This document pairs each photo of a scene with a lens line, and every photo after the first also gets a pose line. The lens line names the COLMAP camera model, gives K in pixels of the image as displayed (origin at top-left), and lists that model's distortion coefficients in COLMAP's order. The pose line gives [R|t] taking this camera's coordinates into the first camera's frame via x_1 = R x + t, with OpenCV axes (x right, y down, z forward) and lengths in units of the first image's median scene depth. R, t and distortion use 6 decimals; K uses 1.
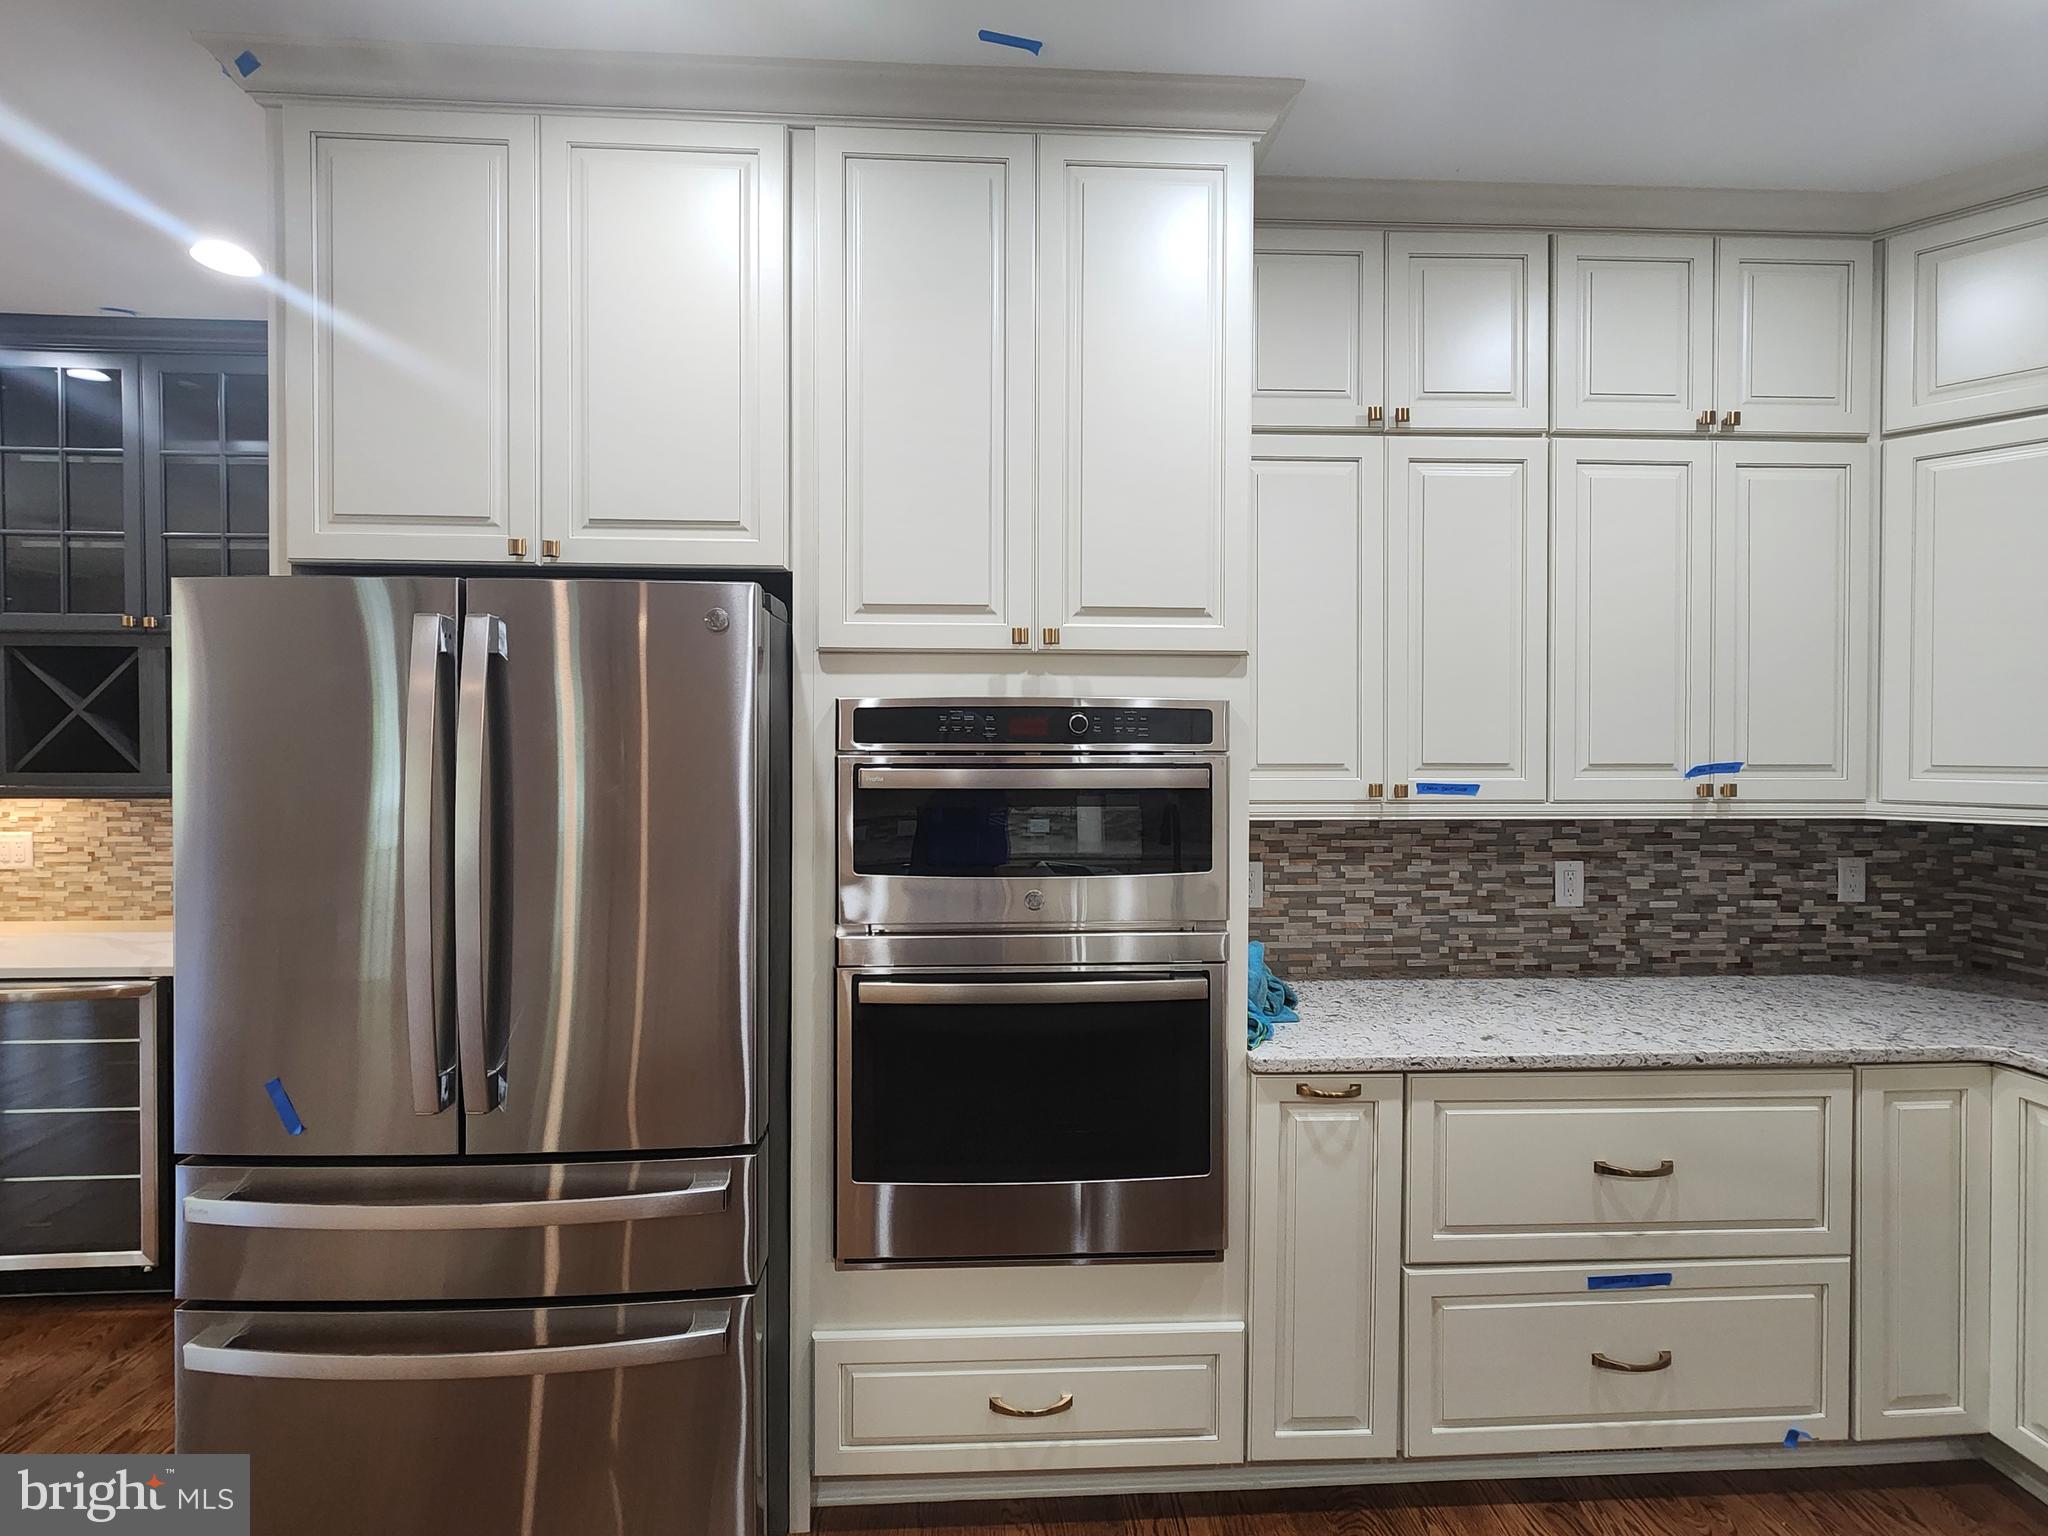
lens RADIAL K [[950.3, 0, 1017.0], [0, 950.3, 748.5], [0, 0, 1]] dist [0.001543, -0.001104]
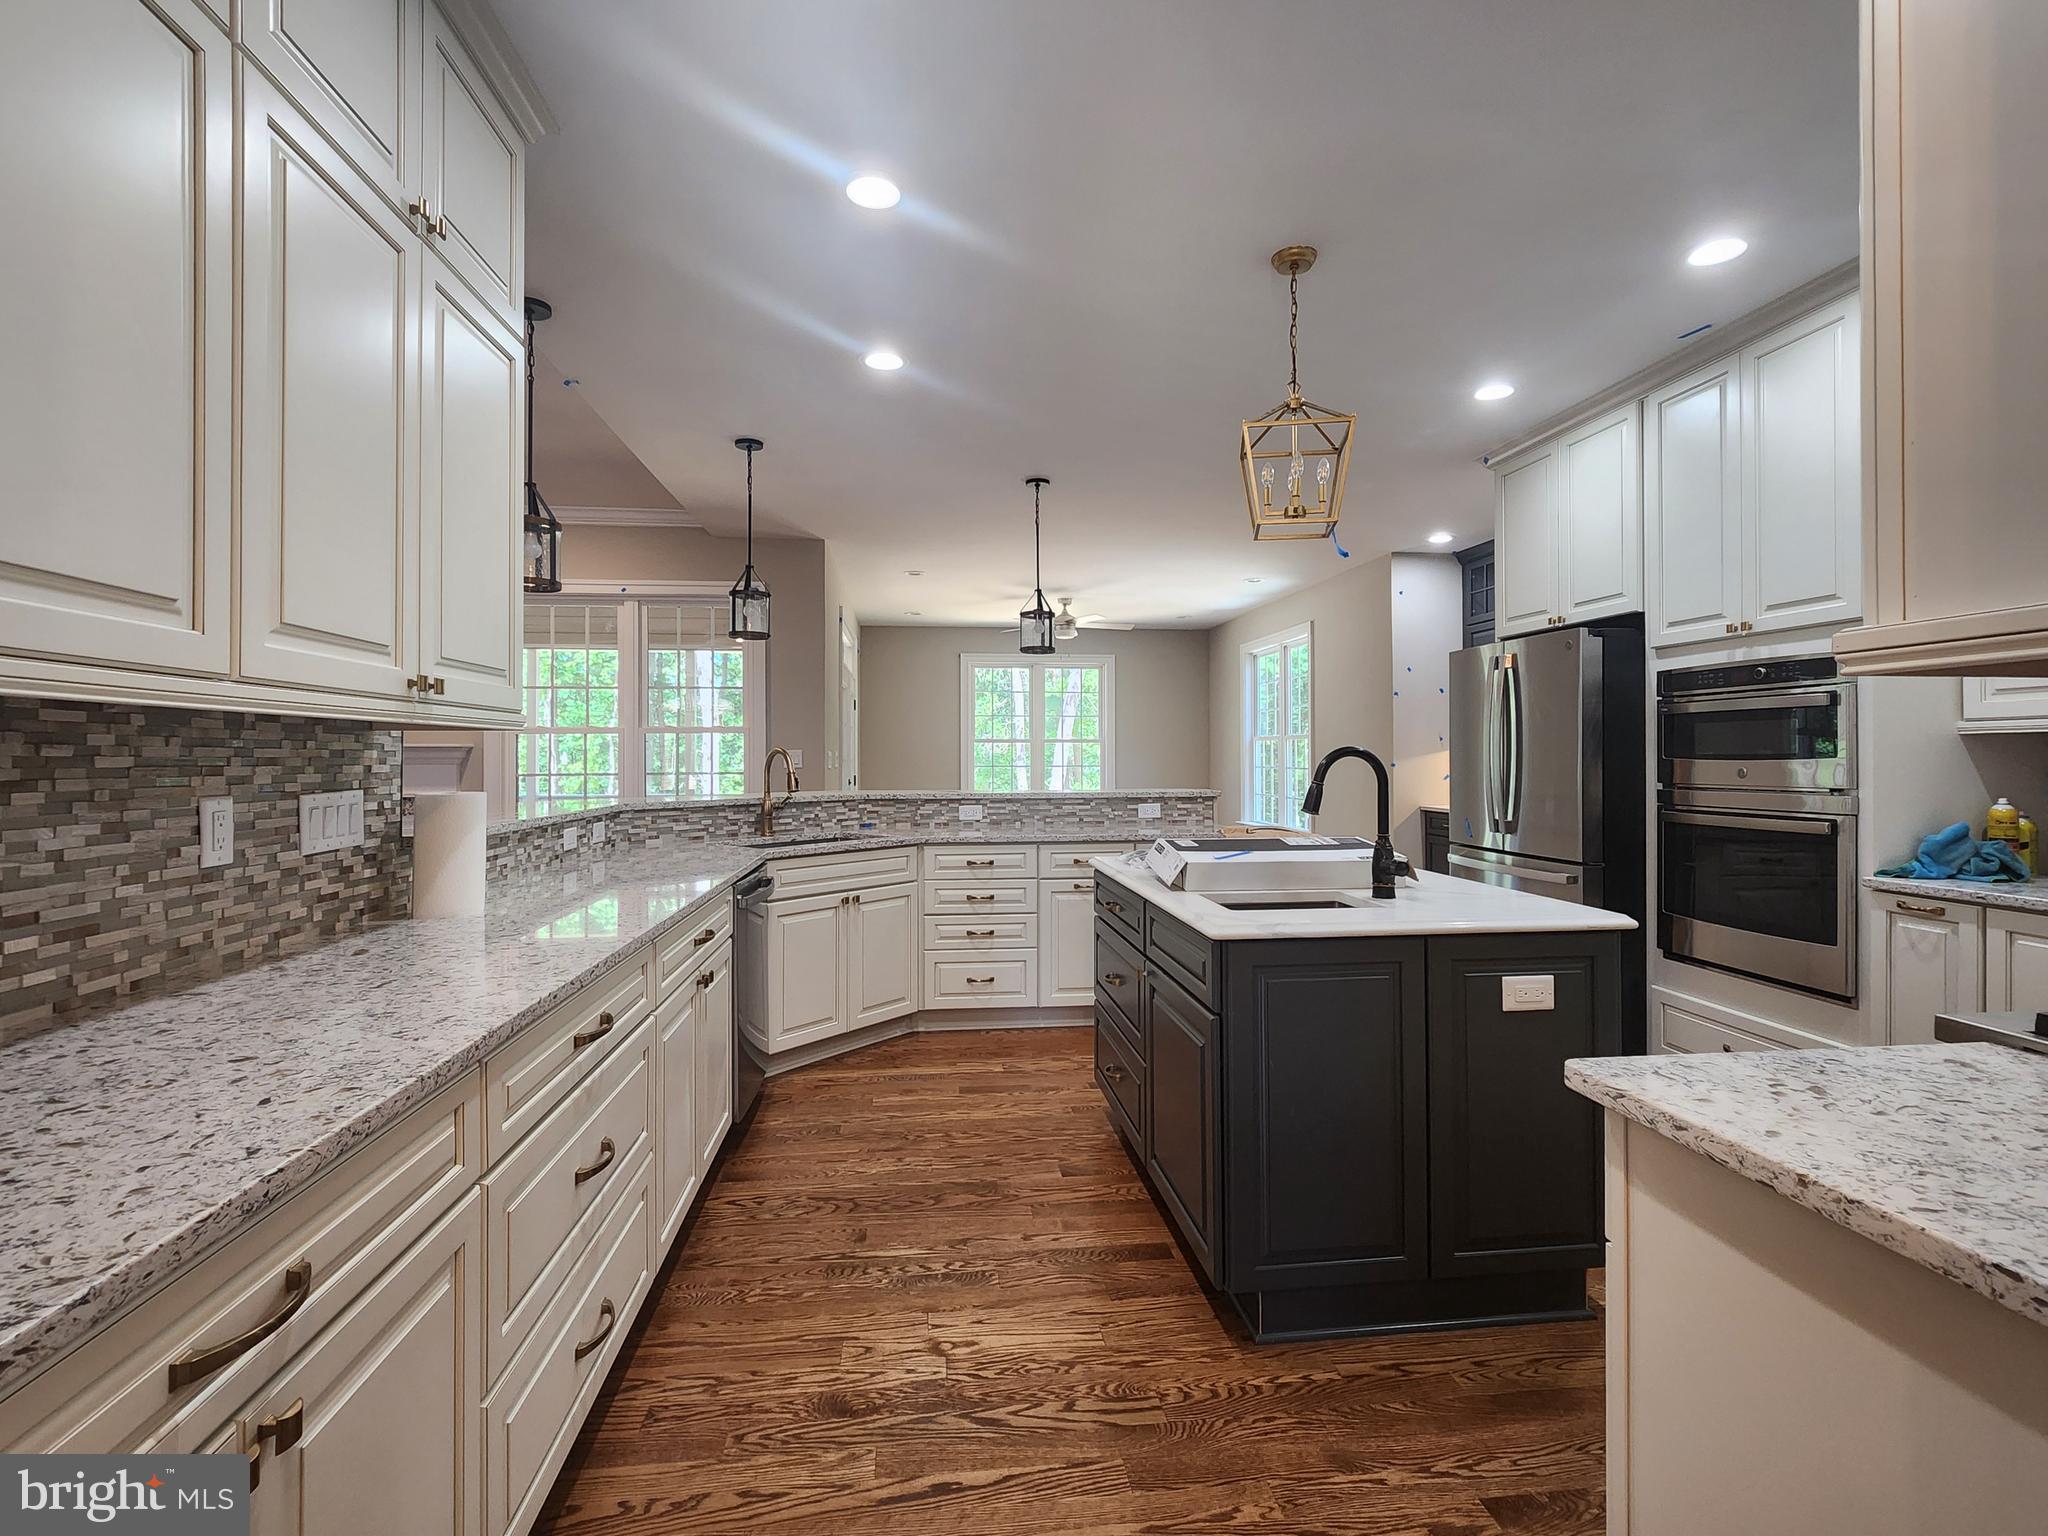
lens RADIAL K [[950.3, 0, 1017.0], [0, 950.3, 748.5], [0, 0, 1]] dist [0.001543, -0.001104]
pose [[0.063254, -0.010151, -0.997946, 1.424698], [-0.007468, 0.999915, -0.010644, 0.117458], [0.997969, 0.008126, 0.063173, -0.400932]]
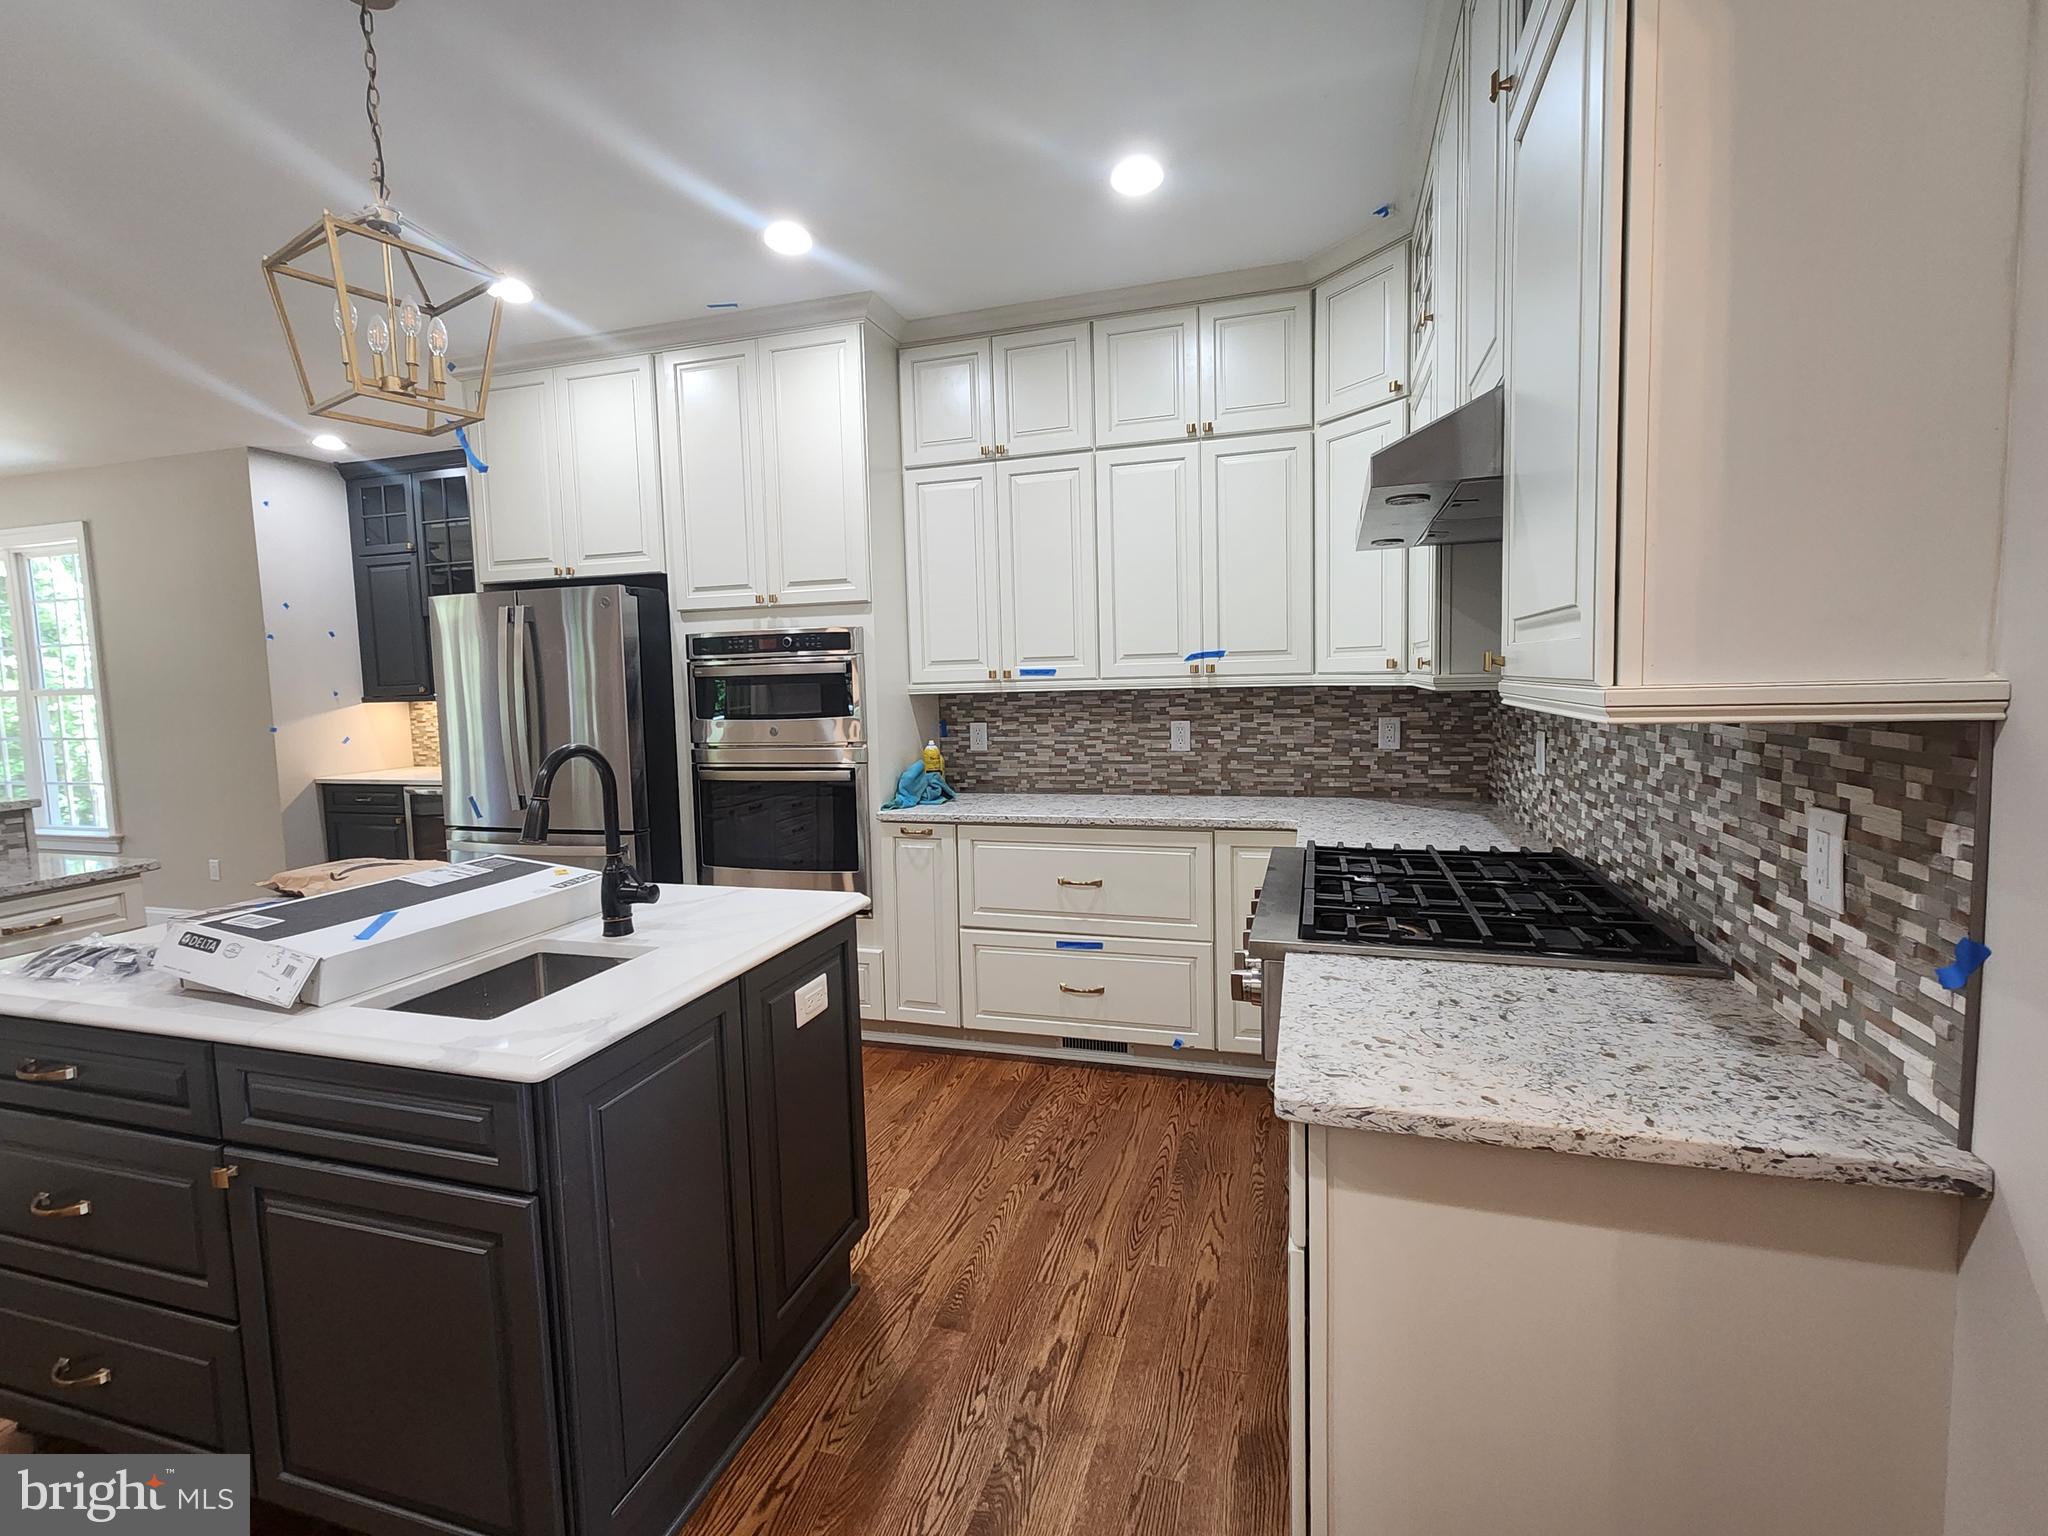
lens RADIAL K [[950.3, 0, 1017.0], [0, 950.3, 748.5], [0, 0, 1]] dist [0.001543, -0.001104]
pose [[0.938294, 0.000190, -0.345839, 0.980489], [0.025763, 0.997183, 0.070445, 0.055827], [0.344878, -0.075007, 0.935646, -0.575939]]
